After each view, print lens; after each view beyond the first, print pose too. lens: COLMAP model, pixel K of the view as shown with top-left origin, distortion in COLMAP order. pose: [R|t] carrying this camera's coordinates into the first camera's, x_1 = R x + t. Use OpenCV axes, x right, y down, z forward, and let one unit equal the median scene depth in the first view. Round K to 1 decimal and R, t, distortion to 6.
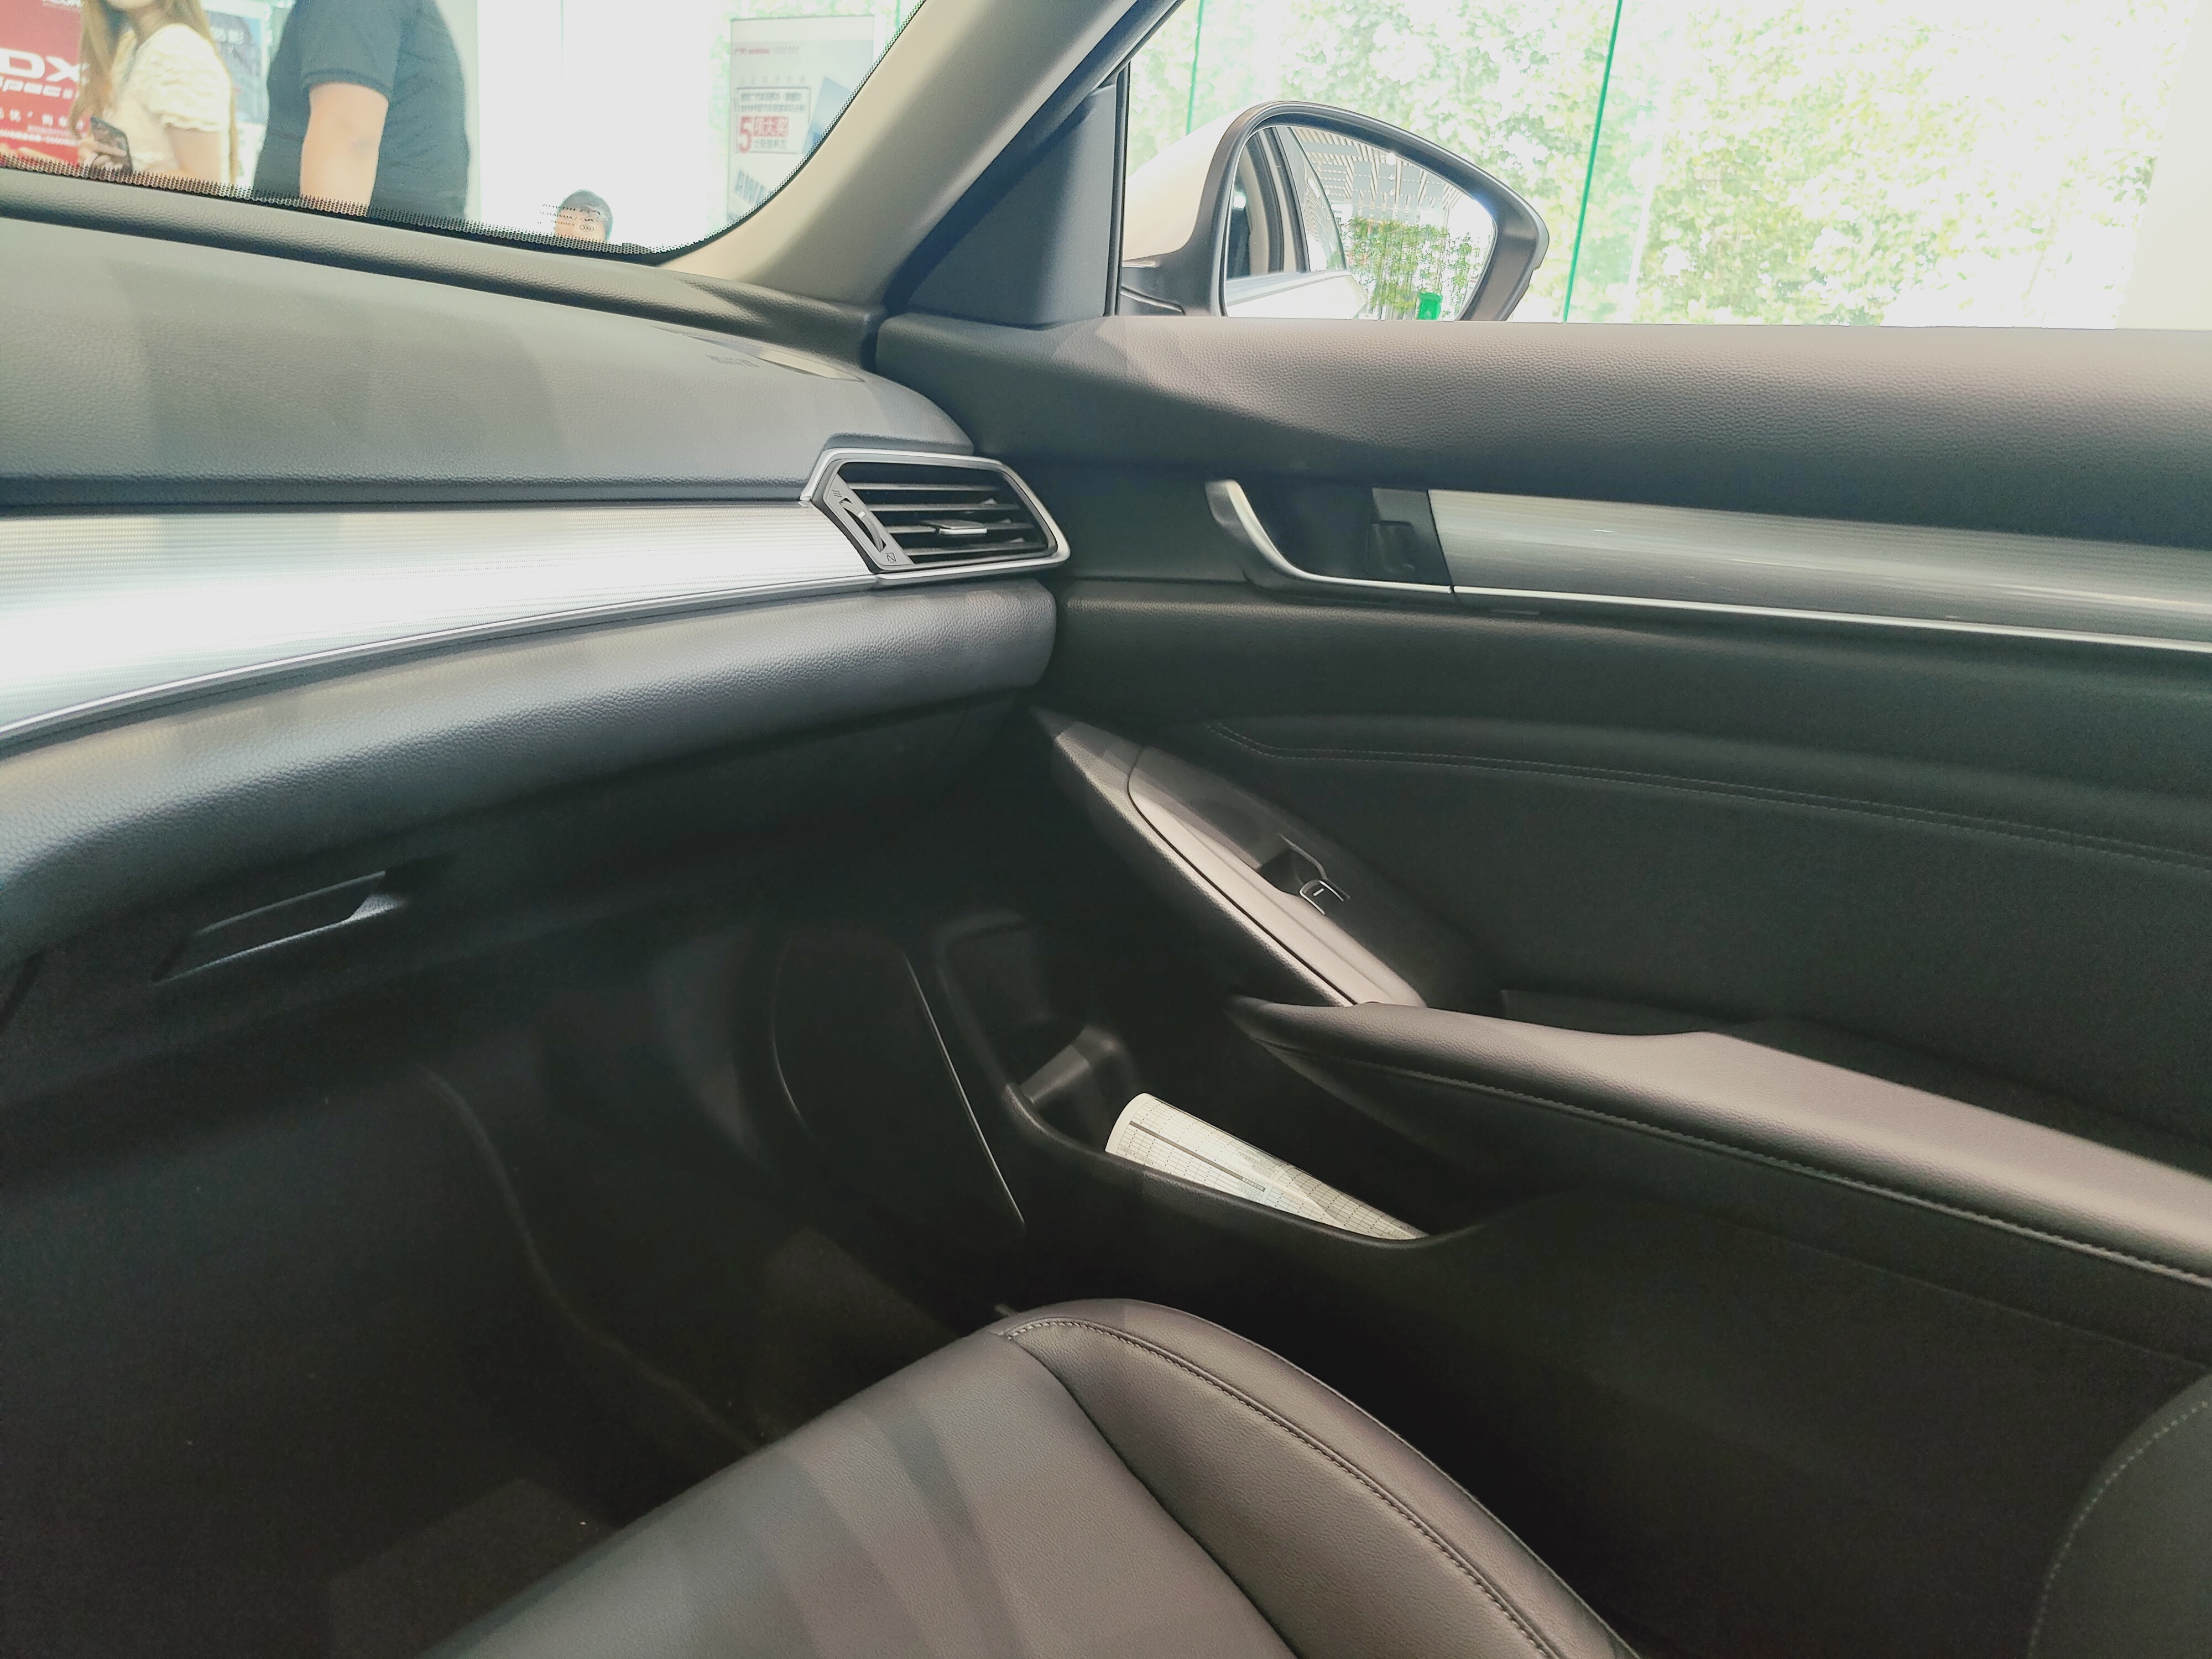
lens RADIAL K [[1755.1, 0, 1097.5], [0, 1755.1, 819.2], [0, 0, 1]] dist [-0.004633, 0.082135]
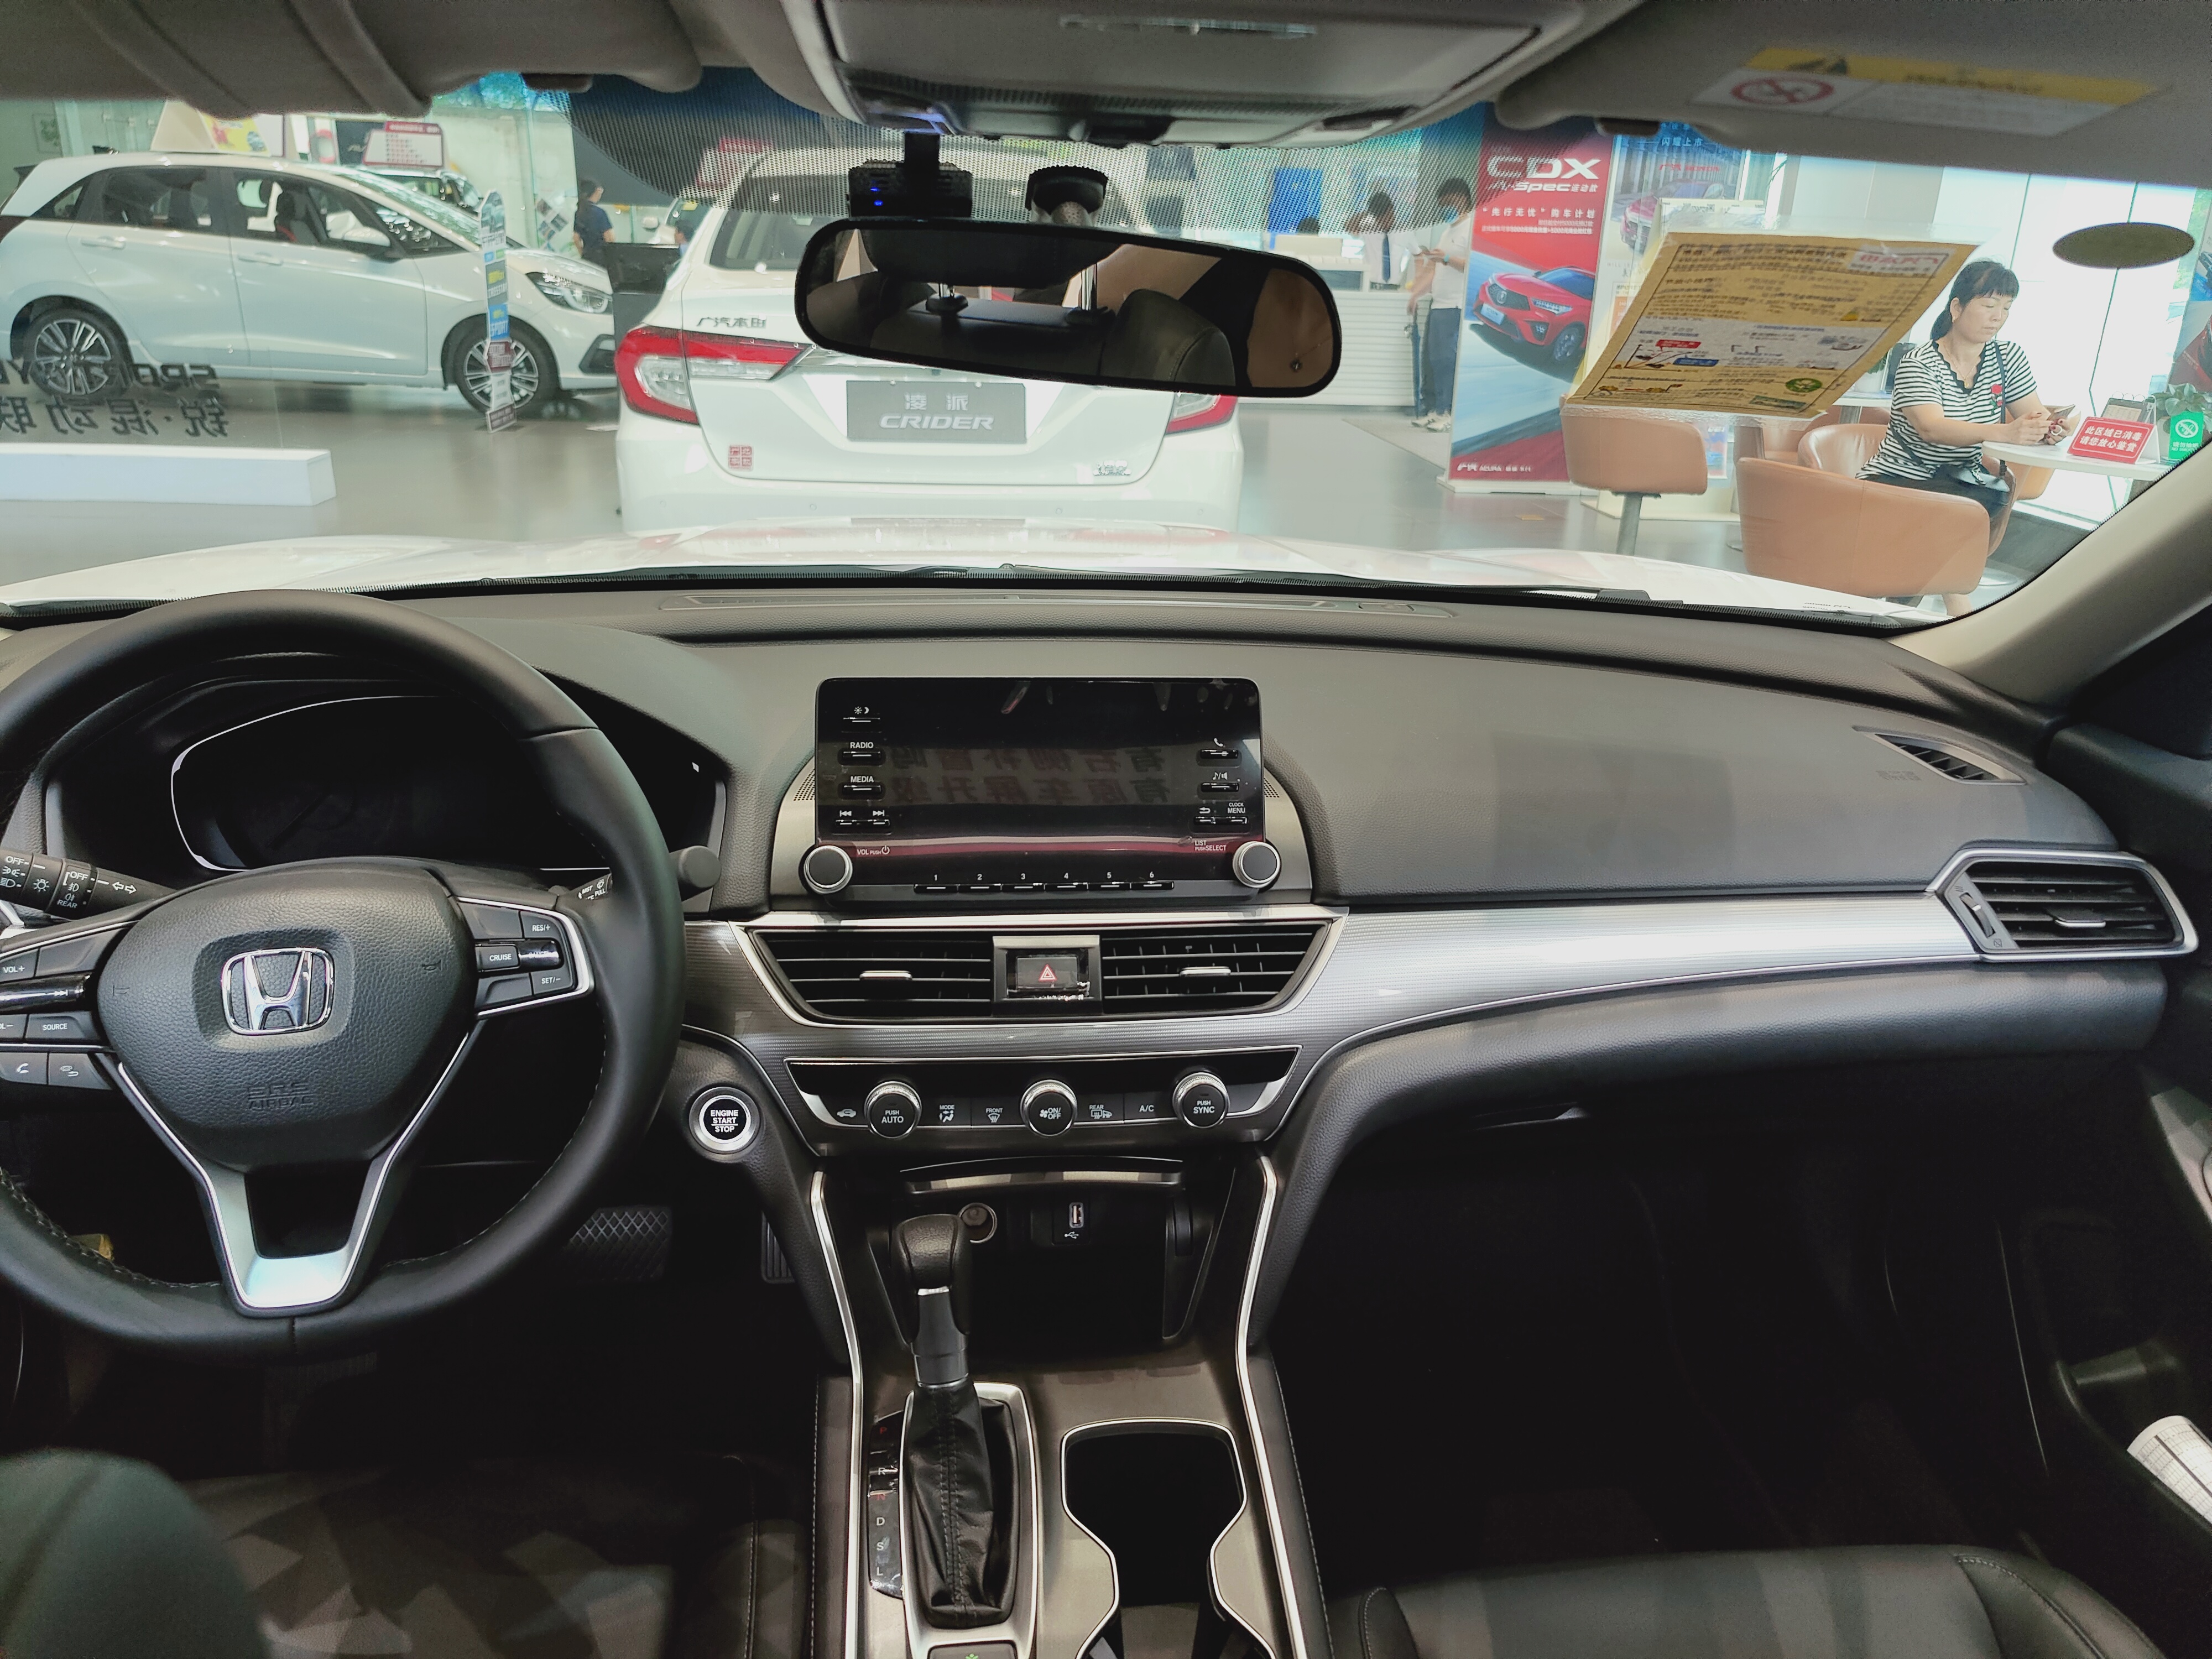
lens RADIAL K [[1686.8, 0, 1076.2], [0, 1686.8, 832.0], [0, 0, 1]] dist [0.005666, 0.090337]
pose [[0.719238, 0.159387, -0.676235, 0.221750], [-0.154866, 0.985620, 0.067594, -0.198402], [0.677284, 0.056110, 0.733579, -0.382118]]
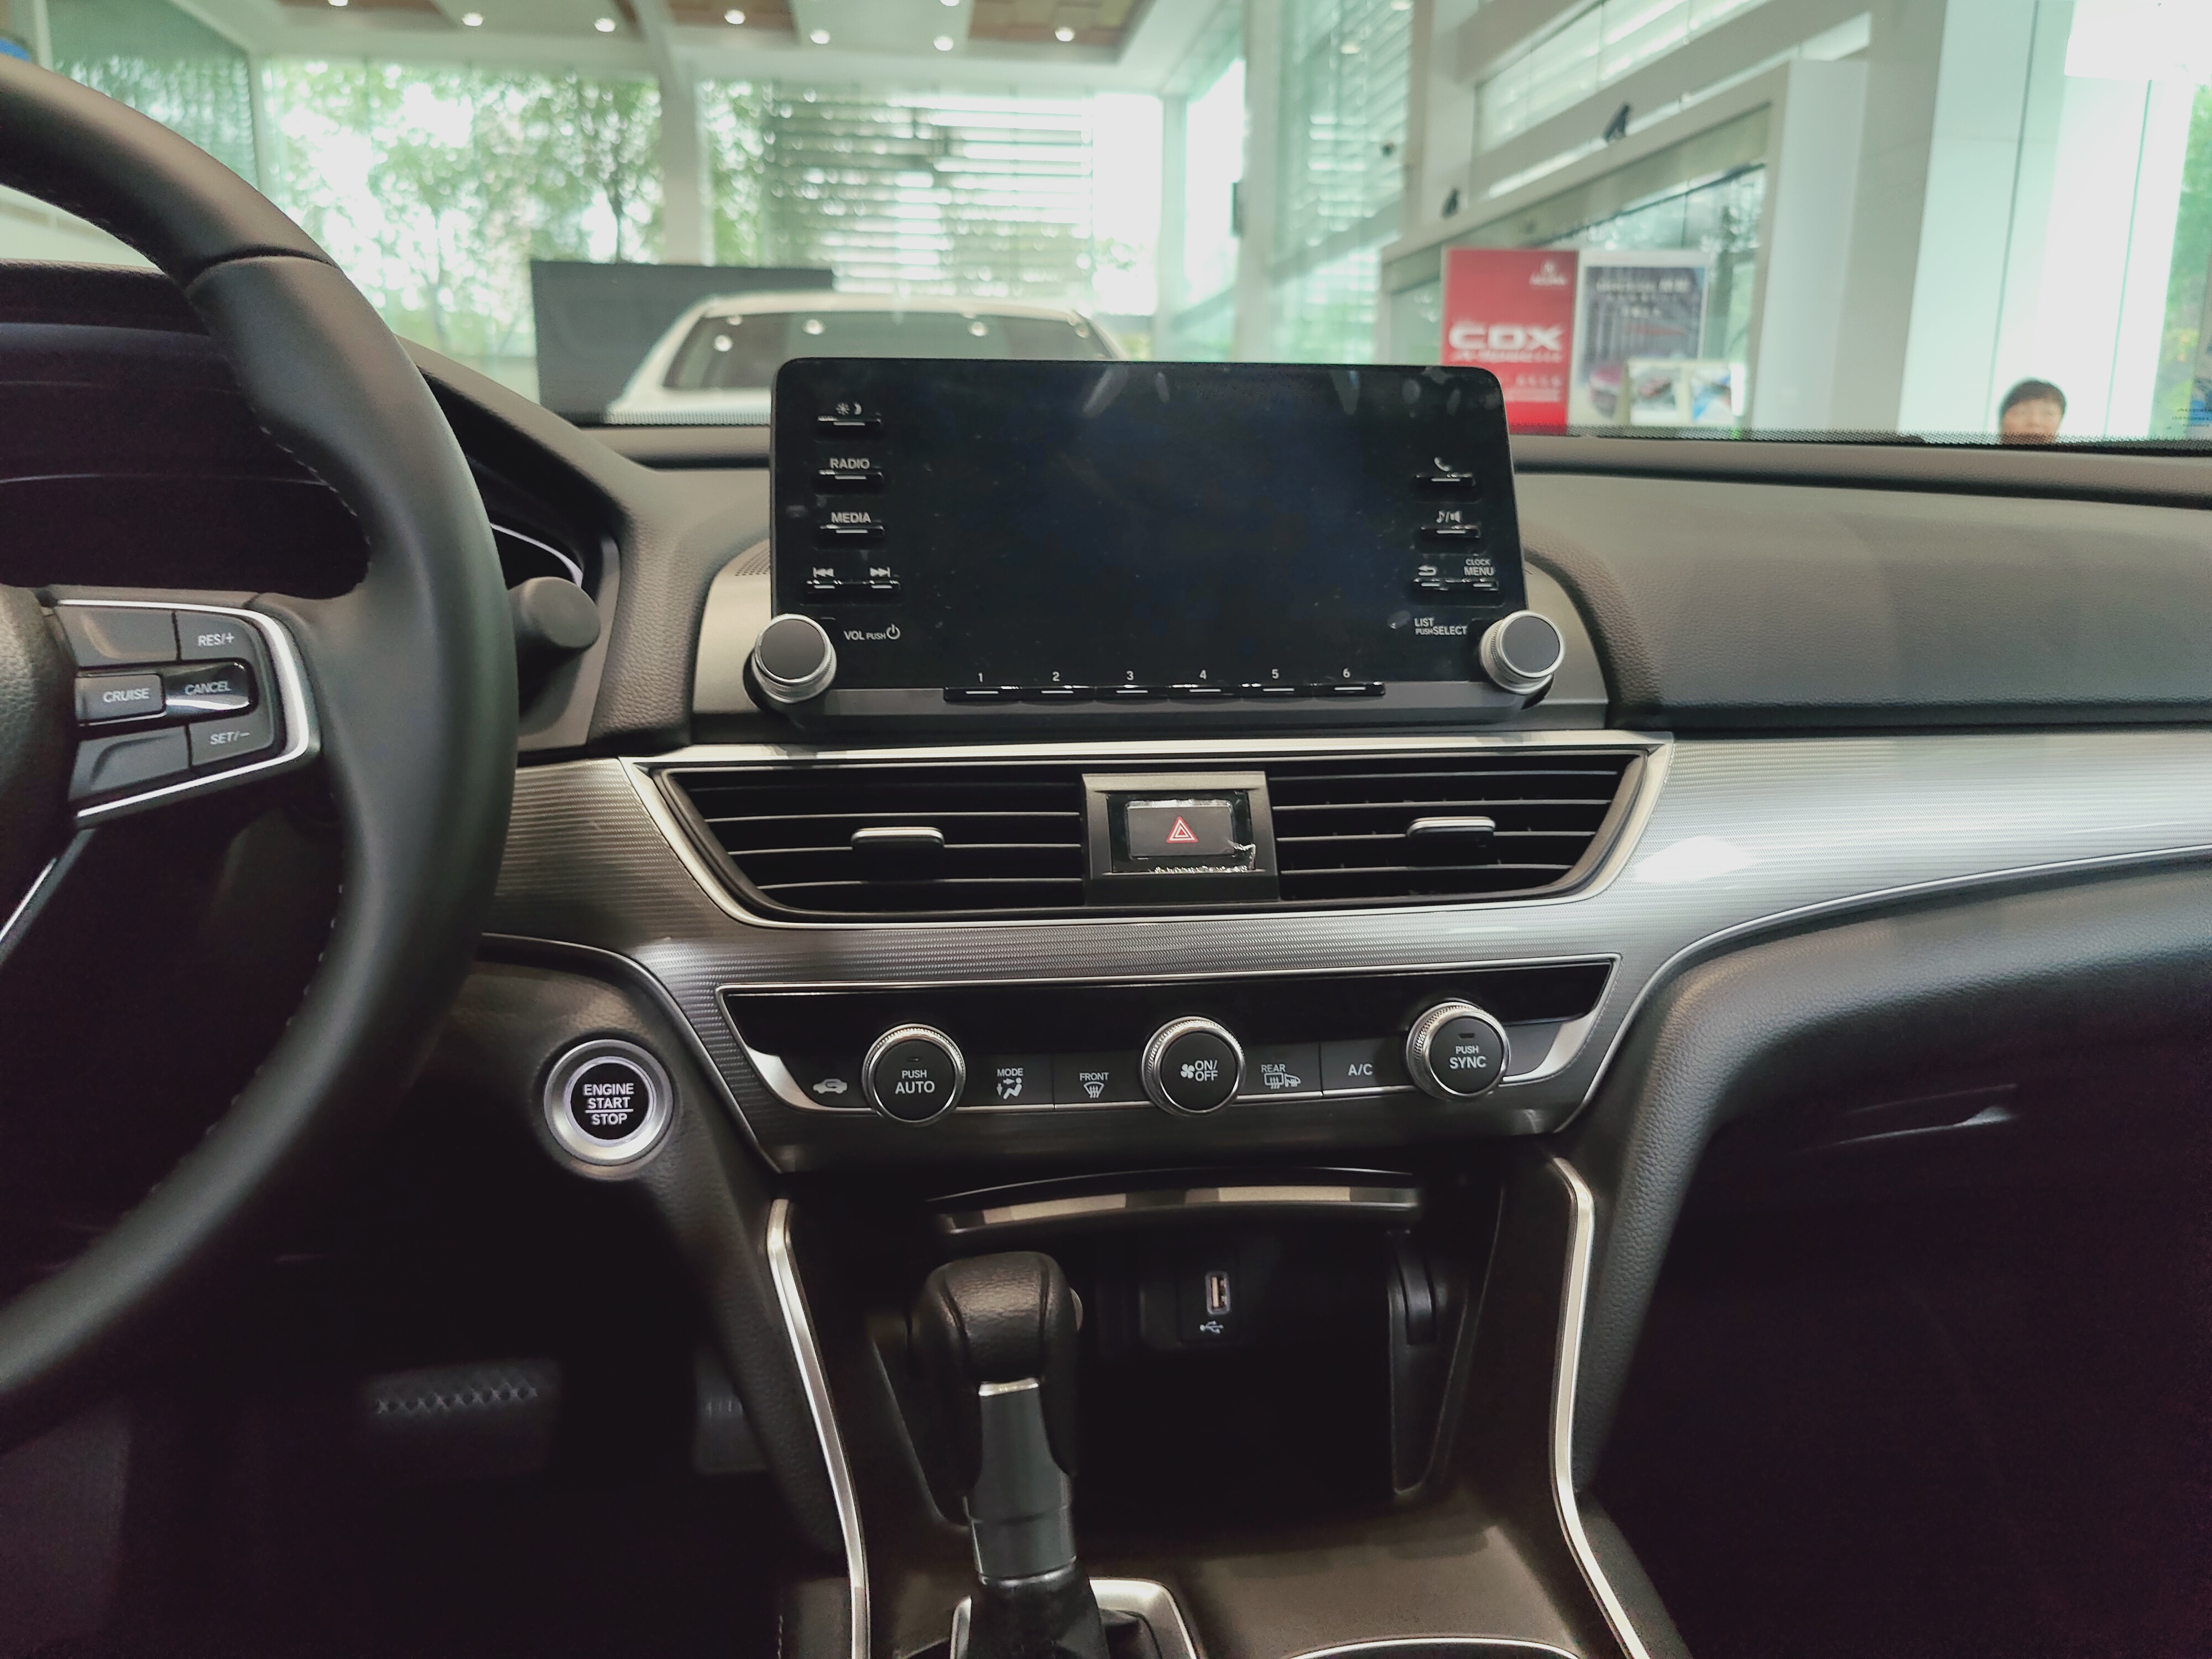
lens RADIAL K [[1755.1, 0, 1097.5], [0, 1755.1, 819.2], [0, 0, 1]] dist [-0.004633, 0.082135]
pose [[0.742707, 0.056740, -0.667208, -0.104767], [-0.129566, 0.989750, -0.060058, 0.006784], [0.656962, 0.131054, 0.742446, -0.091967]]
